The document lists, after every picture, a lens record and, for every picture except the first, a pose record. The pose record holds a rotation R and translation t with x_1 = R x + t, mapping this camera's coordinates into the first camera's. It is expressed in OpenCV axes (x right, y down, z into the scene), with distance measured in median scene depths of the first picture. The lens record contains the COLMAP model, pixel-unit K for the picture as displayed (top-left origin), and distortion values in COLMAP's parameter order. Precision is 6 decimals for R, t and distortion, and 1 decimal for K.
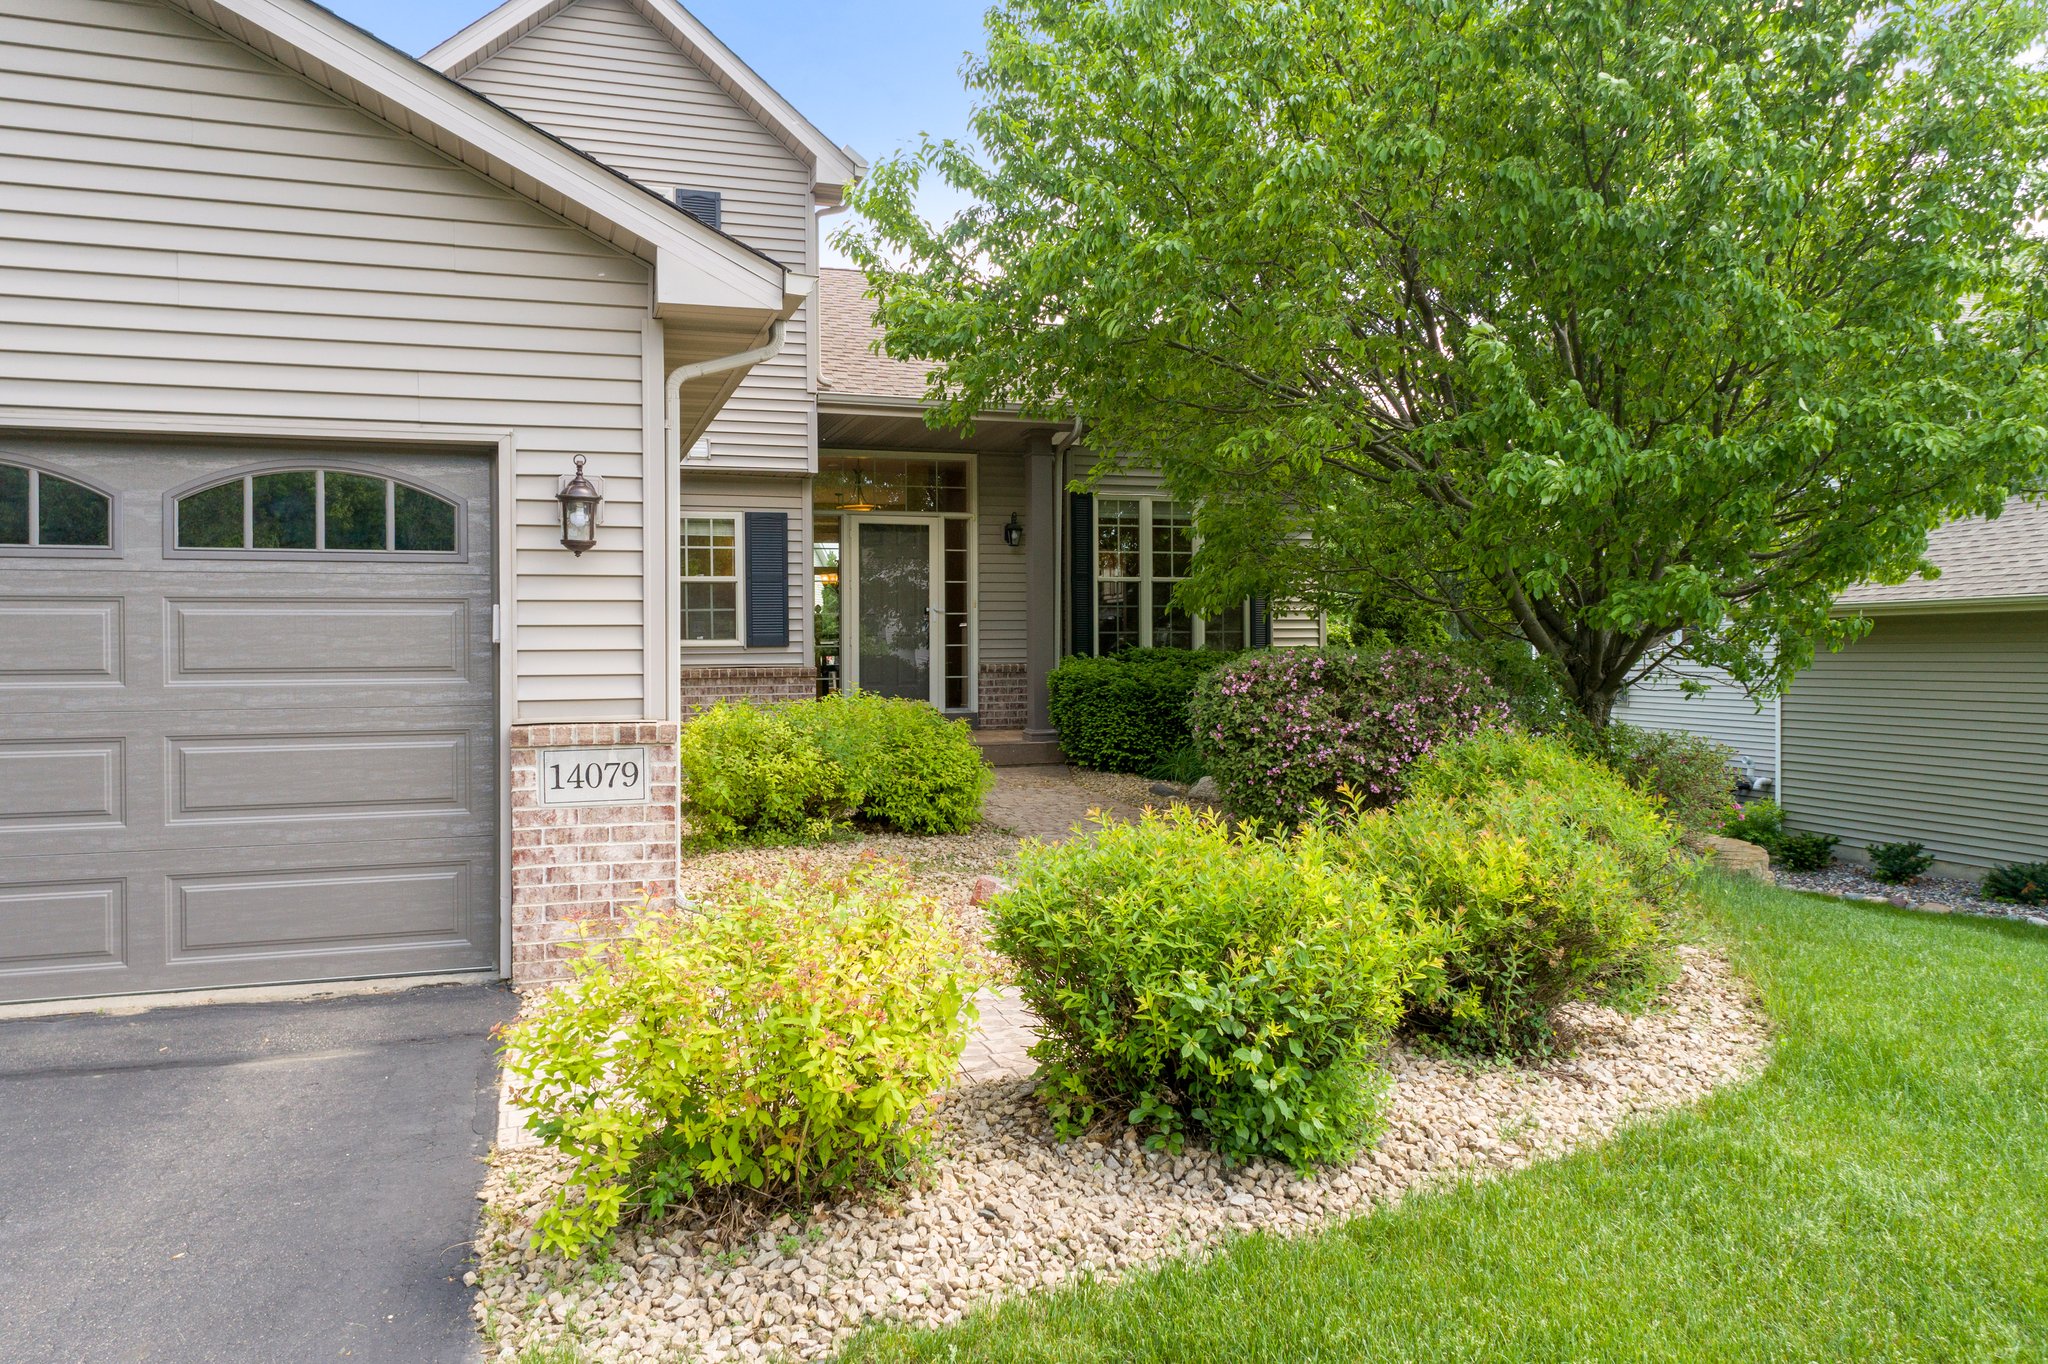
lens RADIAL K [[1409.7, 0, 1077.9], [0, 1409.7, 650.3], [0, 0, 1]] dist [-0.008595, 0.017958]
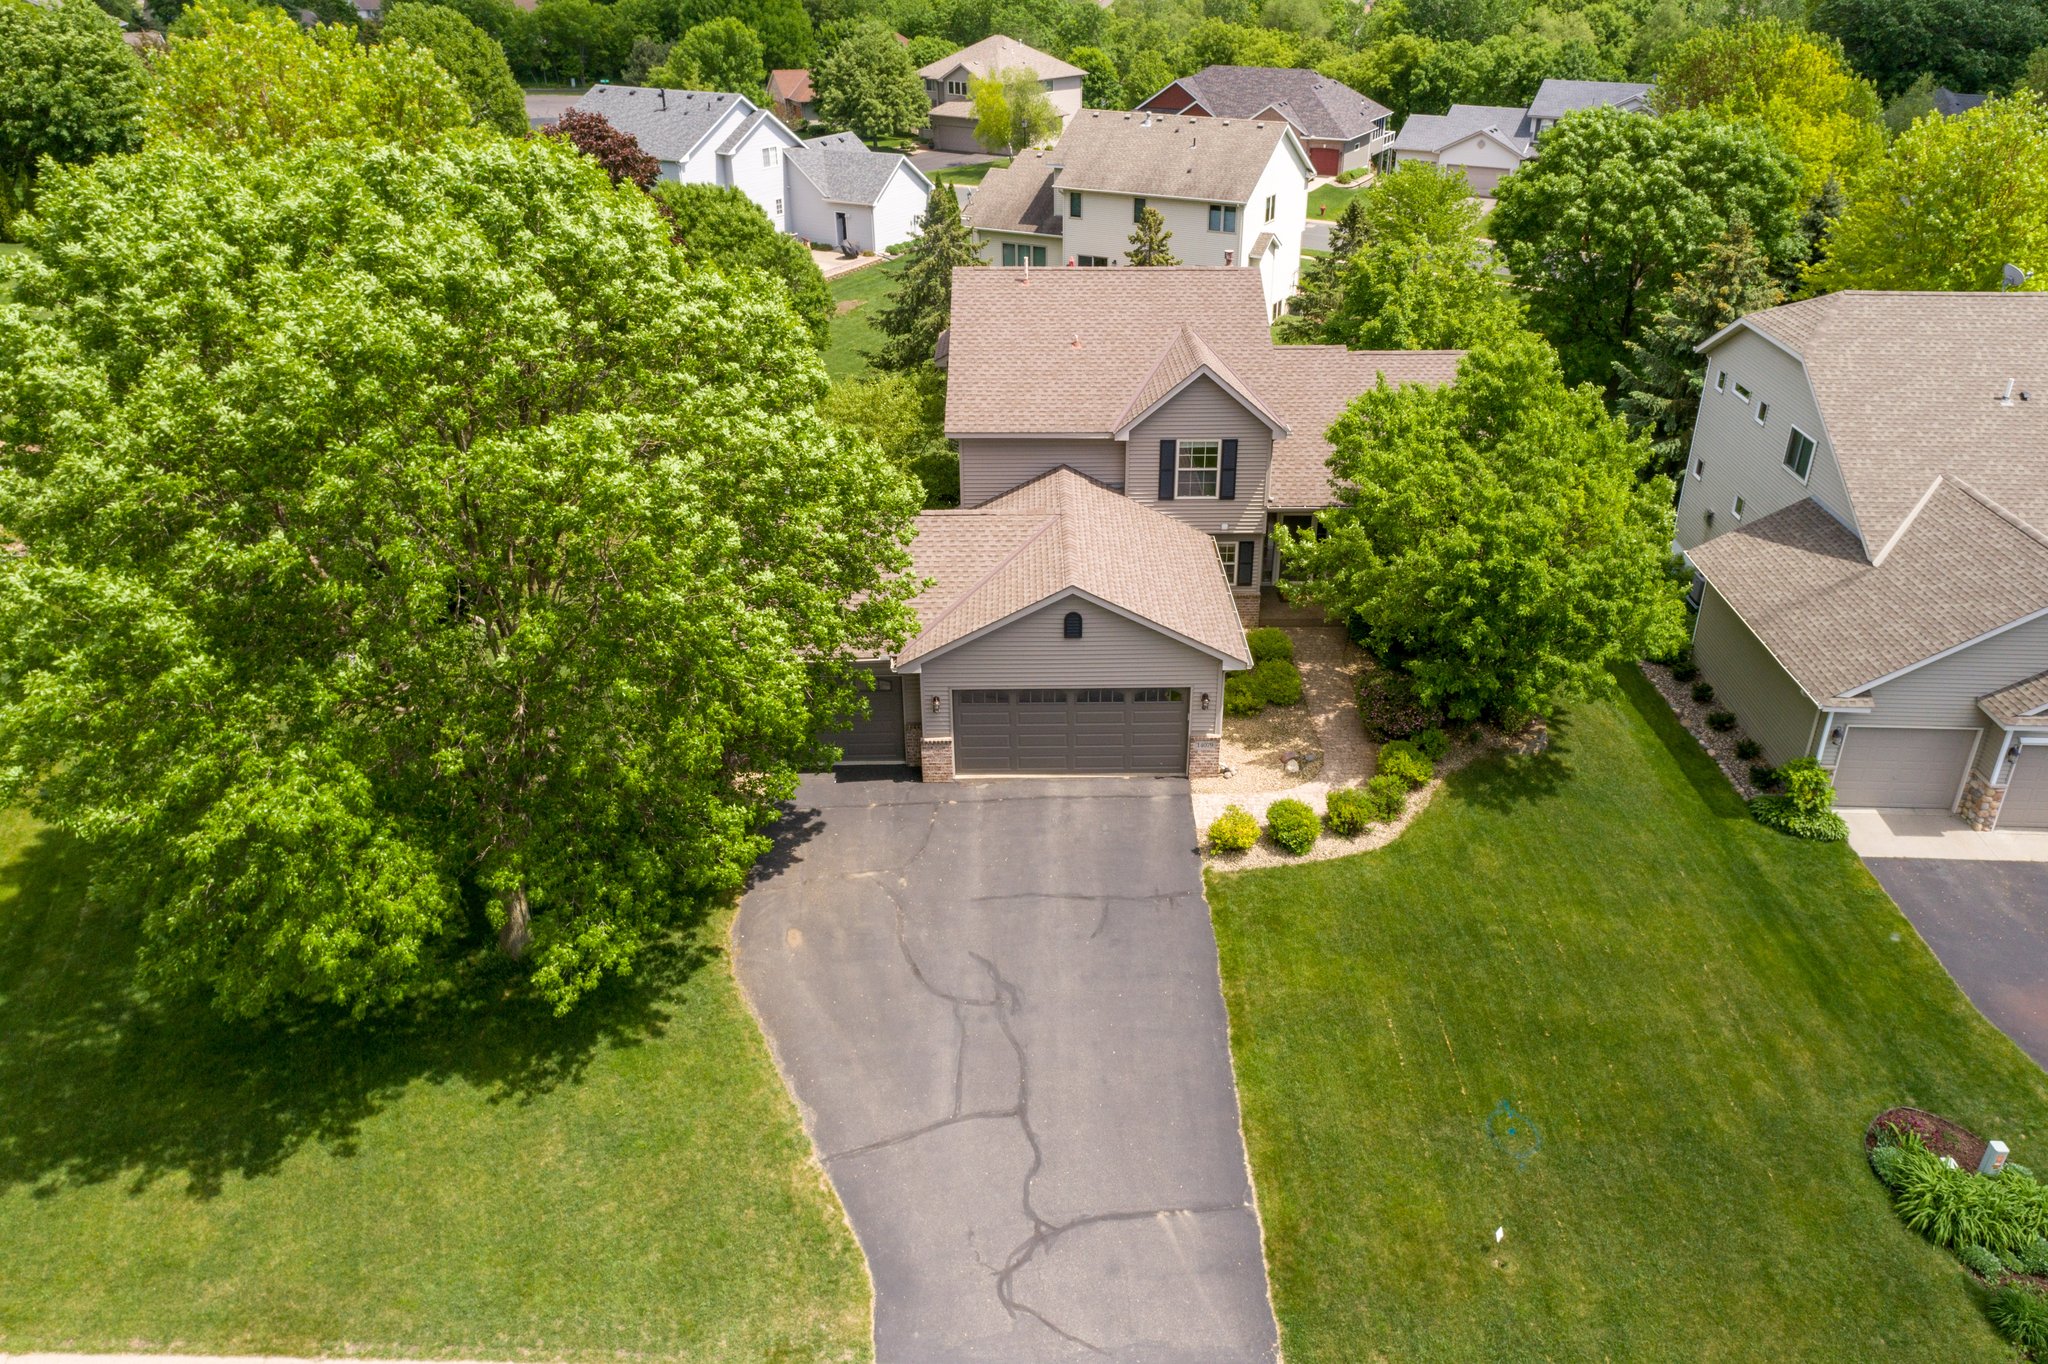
lens RADIAL K [[1409.7, 0, 1074.2], [0, 1409.7, 664.8], [0, 0, 1]] dist [-0.008595, 0.017958]
pose [[0.943232, 0.165778, -0.287805, 0.654290], [-0.012497, 0.883630, 0.468020, -2.604742], [0.331901, -0.437854, 0.835539, -3.394636]]
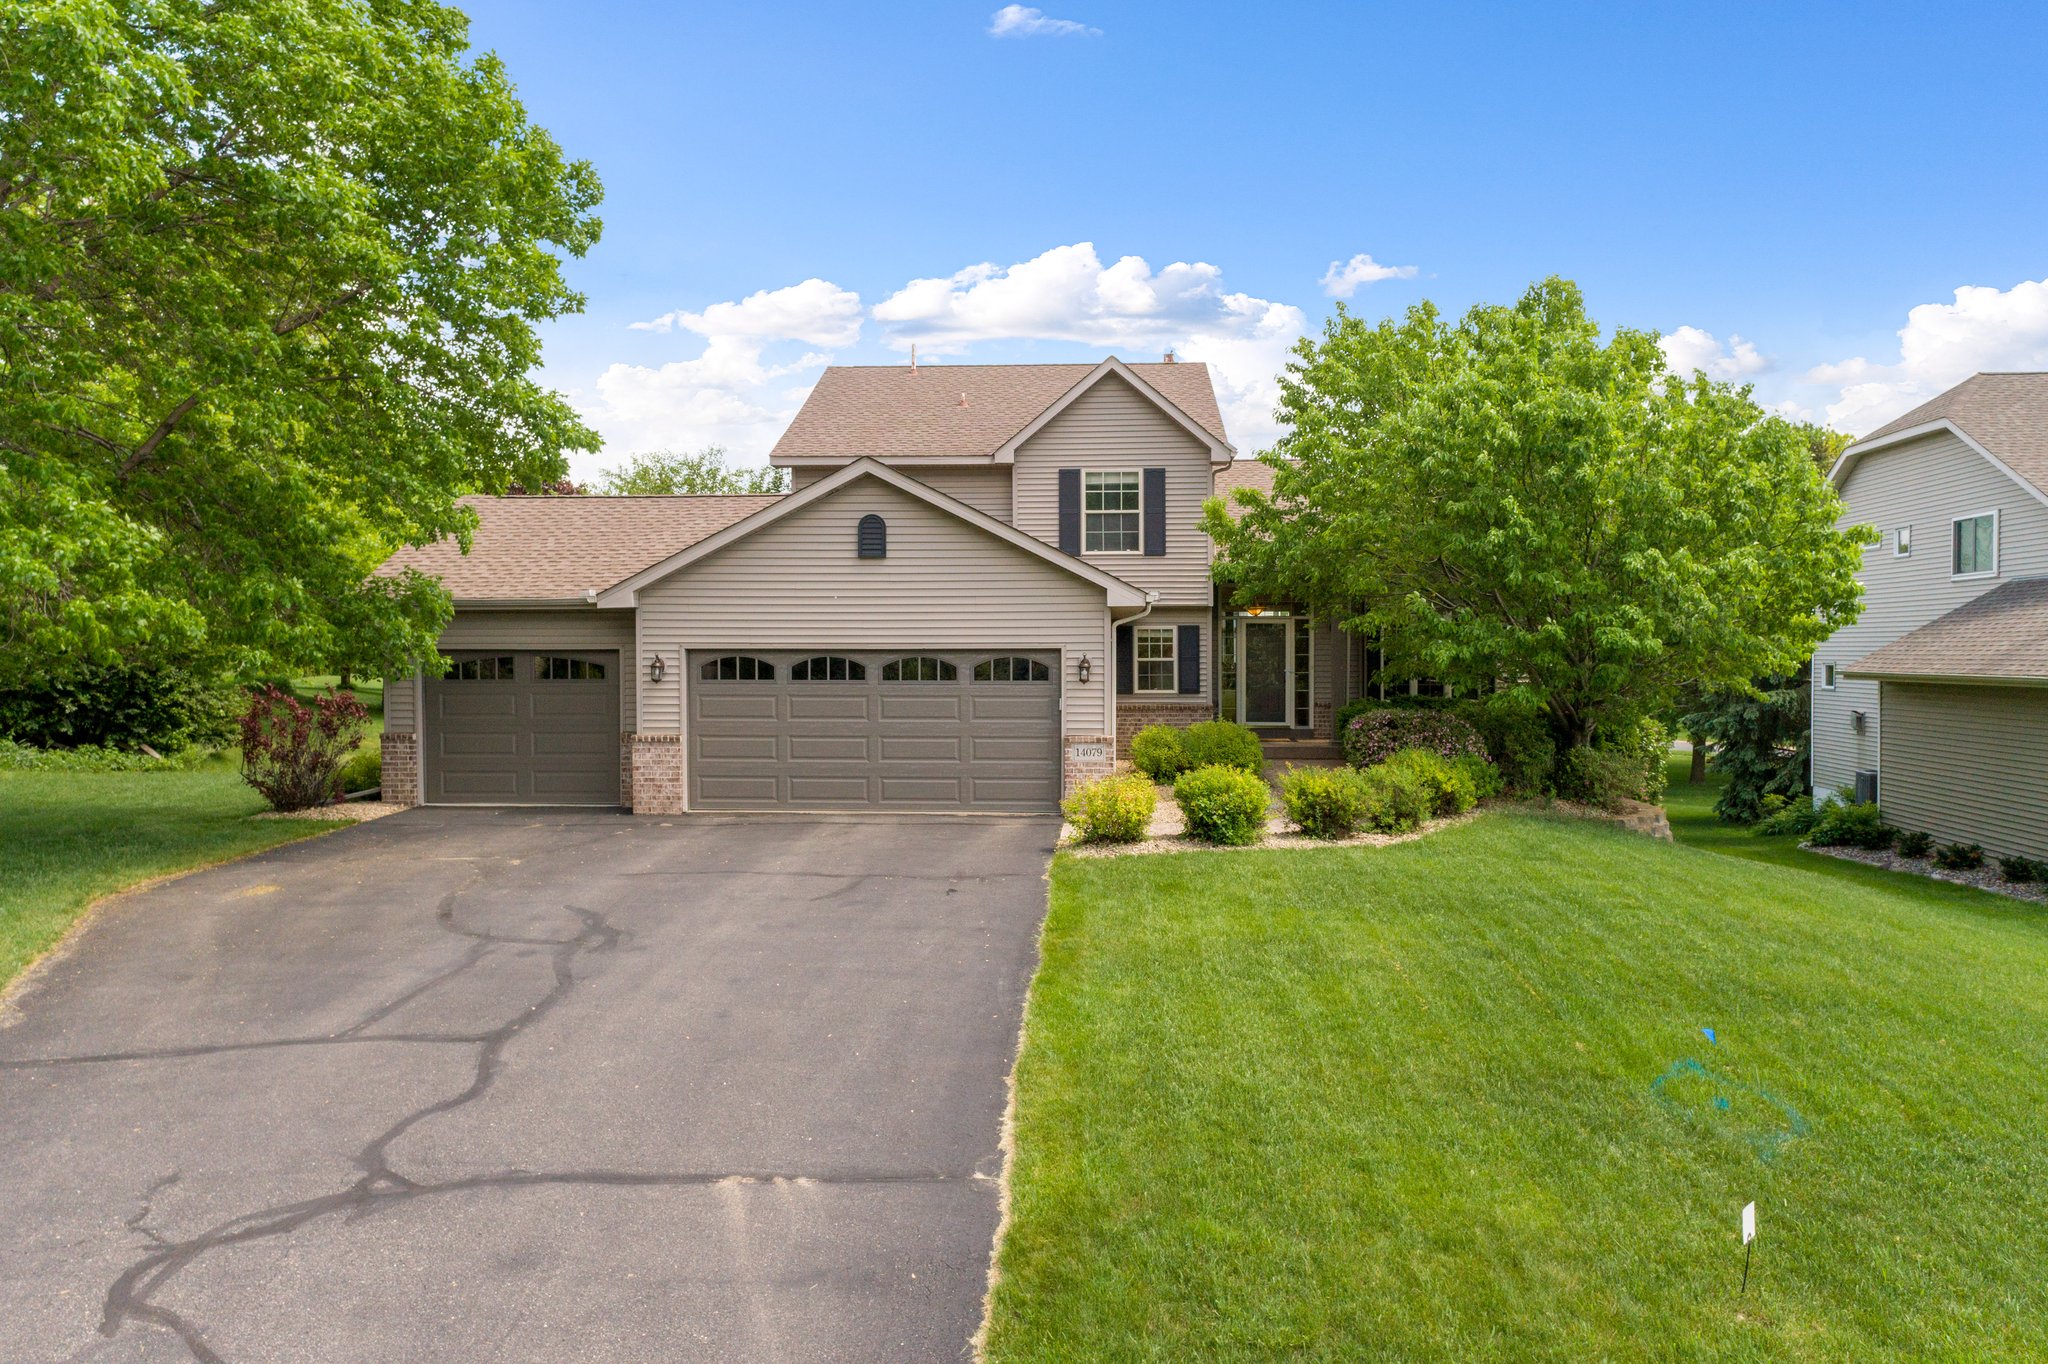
lens RADIAL K [[1409.7, 0, 1015.3], [0, 1409.7, 665.9], [0, 0, 1]] dist [-0.008595, 0.017958]
pose [[0.911045, 0.009483, -0.412198, 0.816283], [-0.004054, 0.999893, 0.014043, -0.149980], [0.412287, -0.011123, 0.910986, -1.967070]]
